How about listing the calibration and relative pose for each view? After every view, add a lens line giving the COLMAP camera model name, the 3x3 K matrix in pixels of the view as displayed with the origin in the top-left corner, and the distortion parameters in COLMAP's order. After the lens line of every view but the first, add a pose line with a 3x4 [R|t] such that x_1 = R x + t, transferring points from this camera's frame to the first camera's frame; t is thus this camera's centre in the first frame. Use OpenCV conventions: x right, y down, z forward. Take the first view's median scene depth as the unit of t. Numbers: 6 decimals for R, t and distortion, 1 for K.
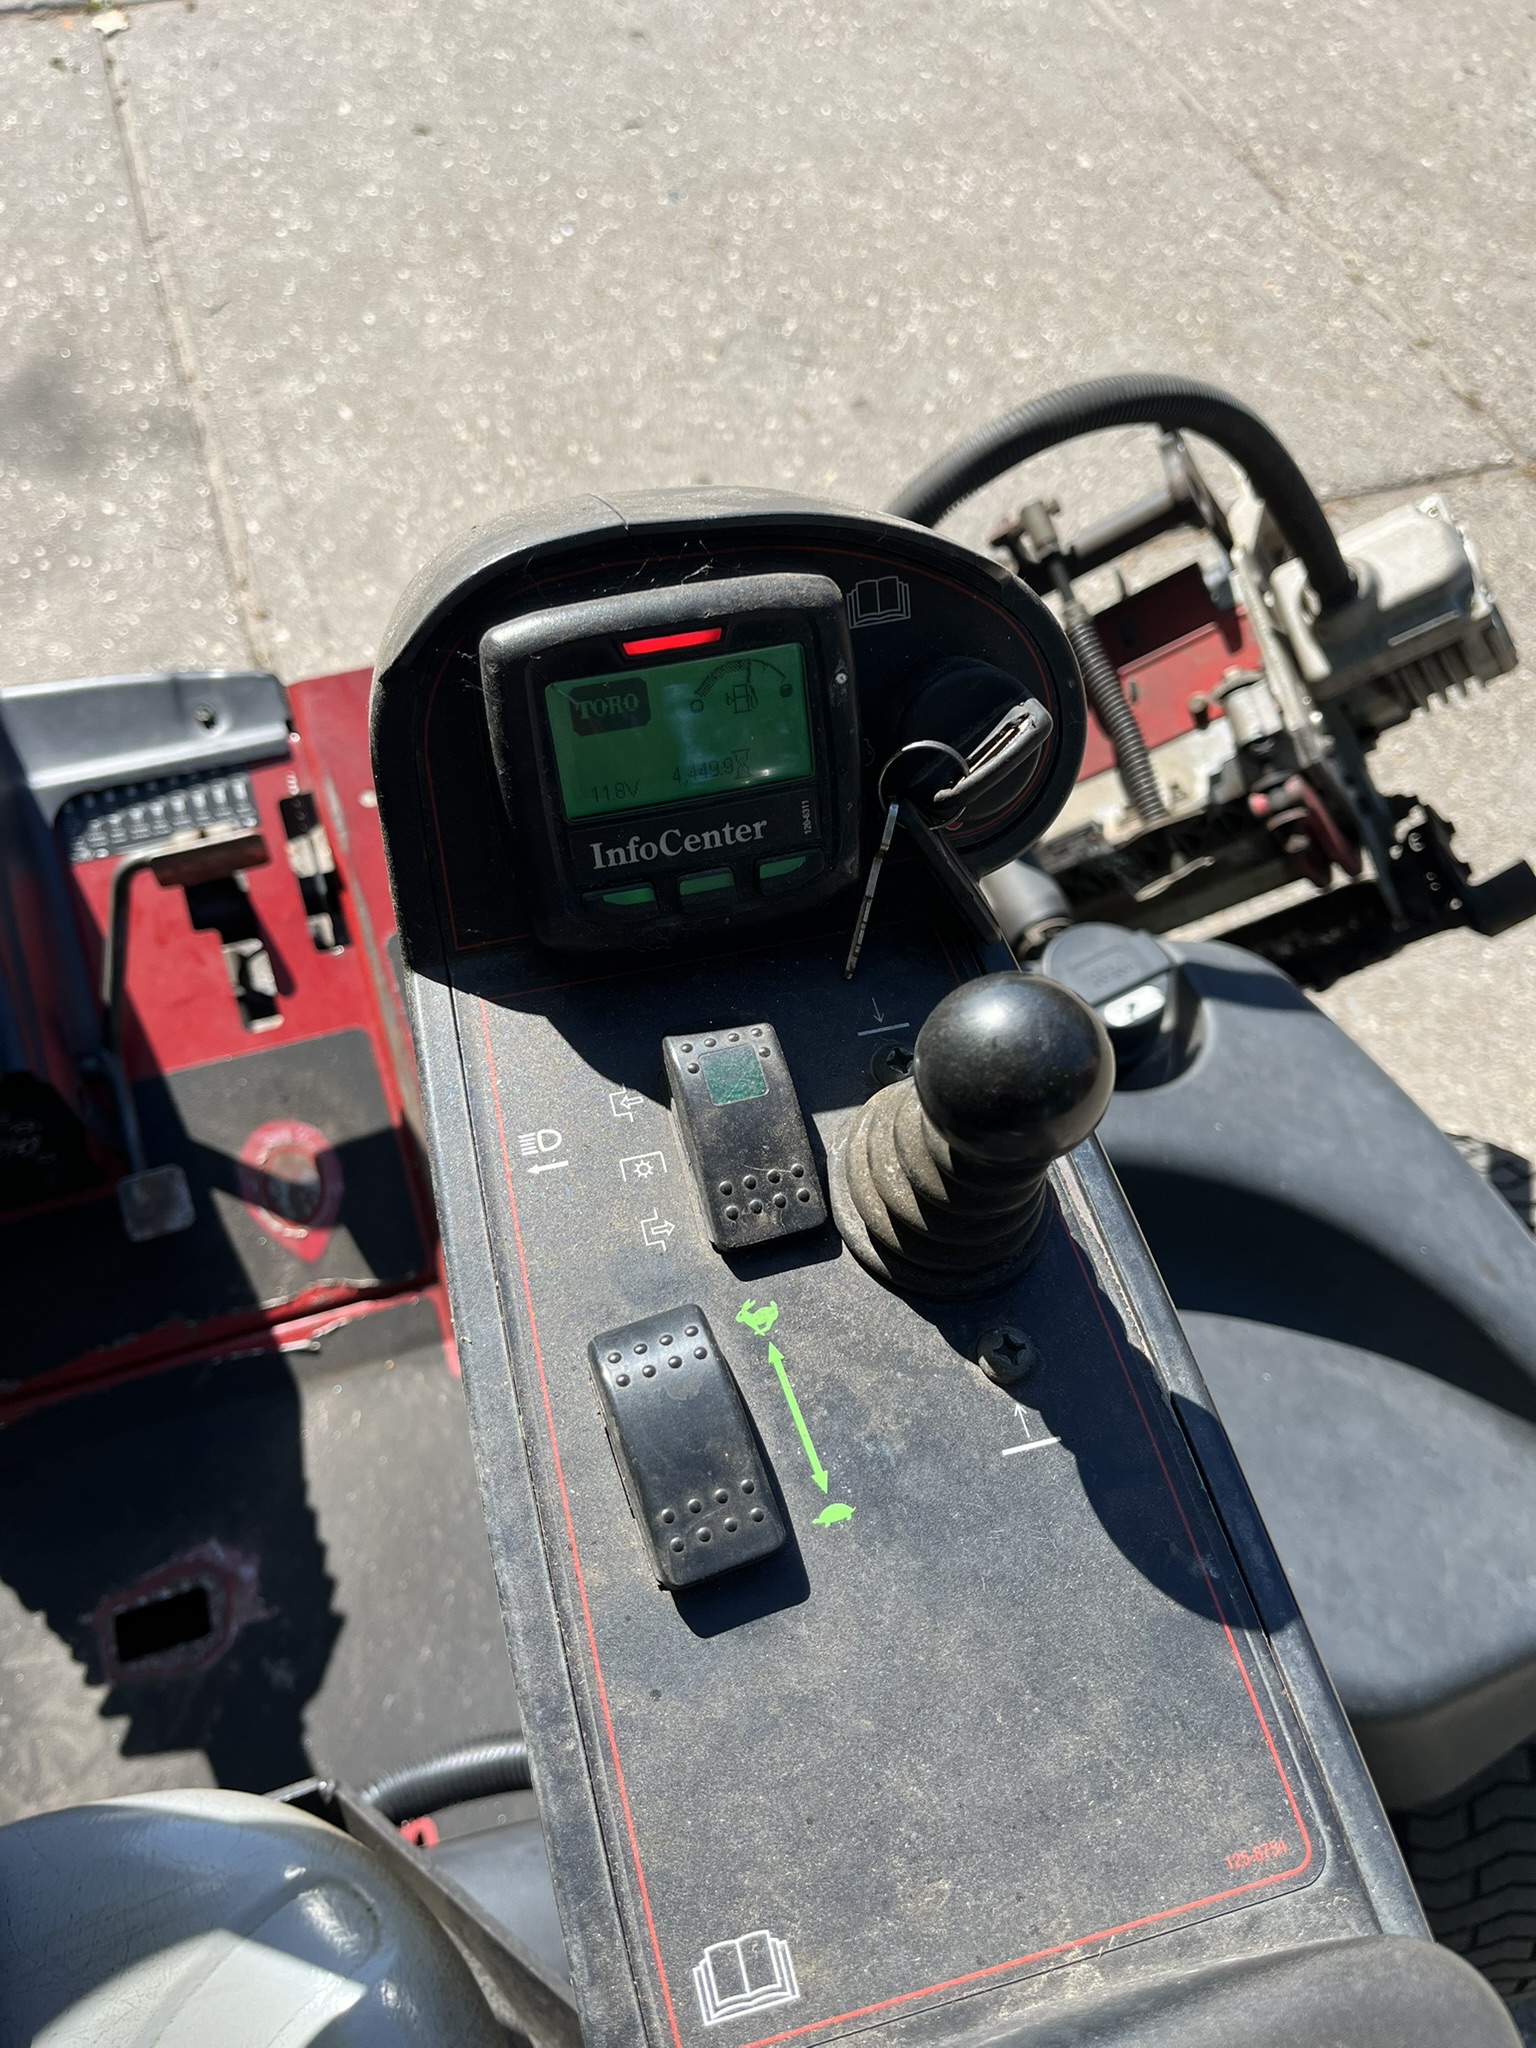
lens RADIAL K [[1560.1, 0, 769.4], [0, 1560.1, 1023.5], [0, 0, 1]] dist [0.065194, -0.097052]
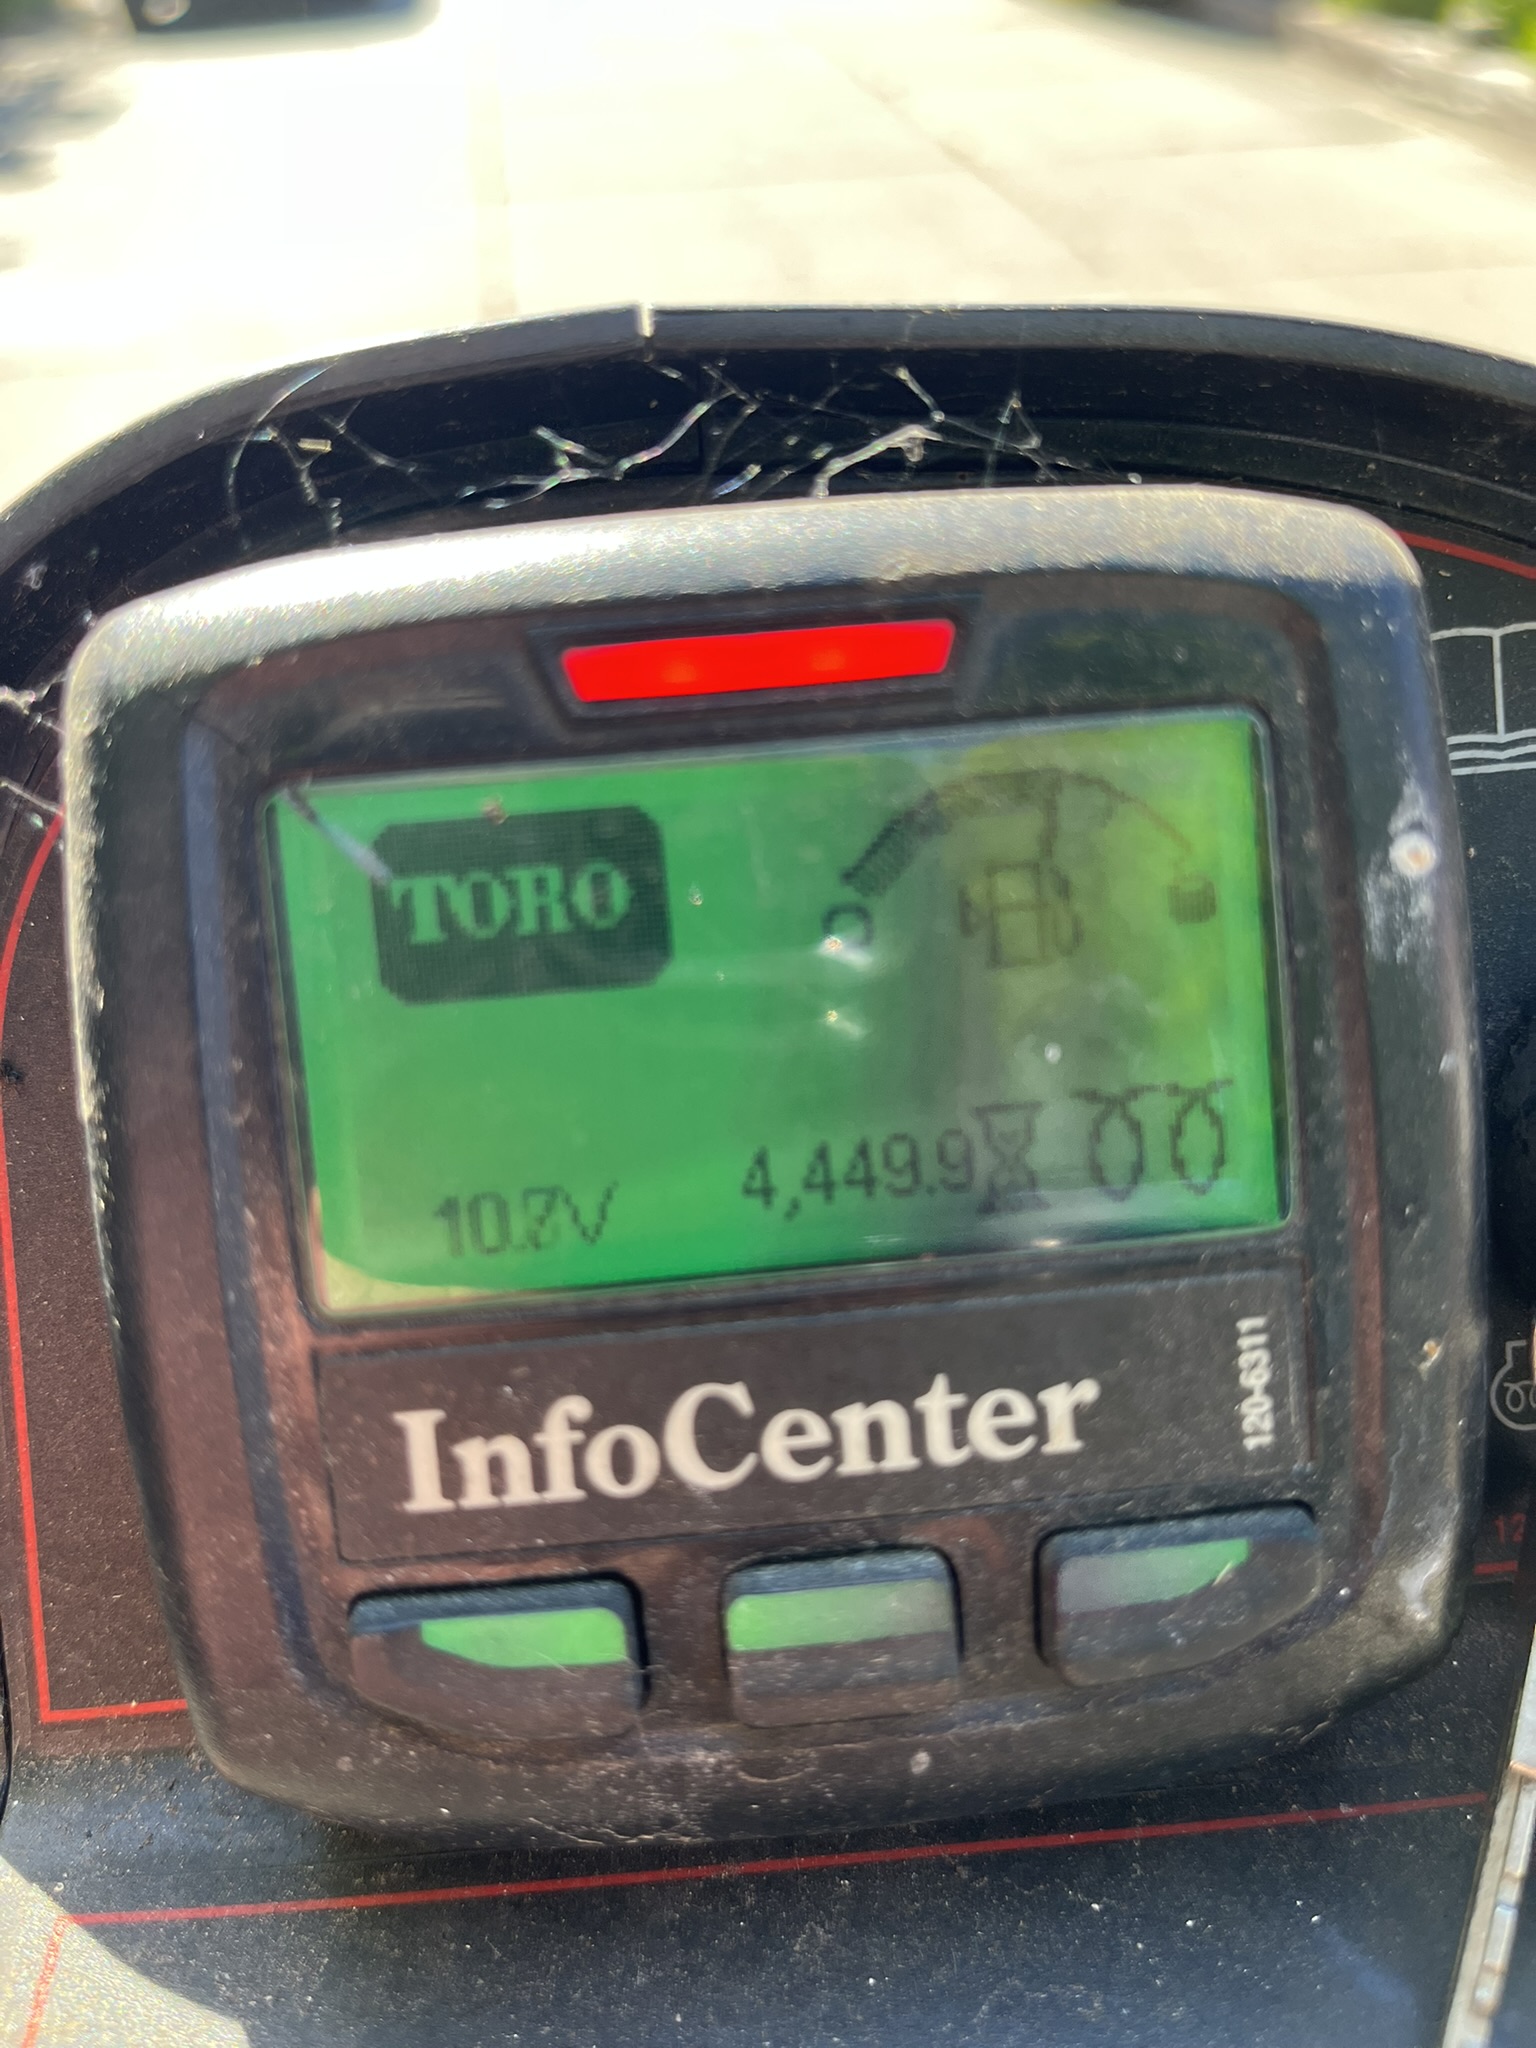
lens RADIAL K [[1560.1, 0, 760.3], [0, 1560.1, 1032.6], [0, 0, 1]] dist [0.065194, -0.097052]
pose [[0.970778, 0.034979, -0.237418, 0.003525], [-0.115653, 0.935045, -0.335133, -0.091185], [0.210274, 0.352798, 0.911767, 0.734383]]
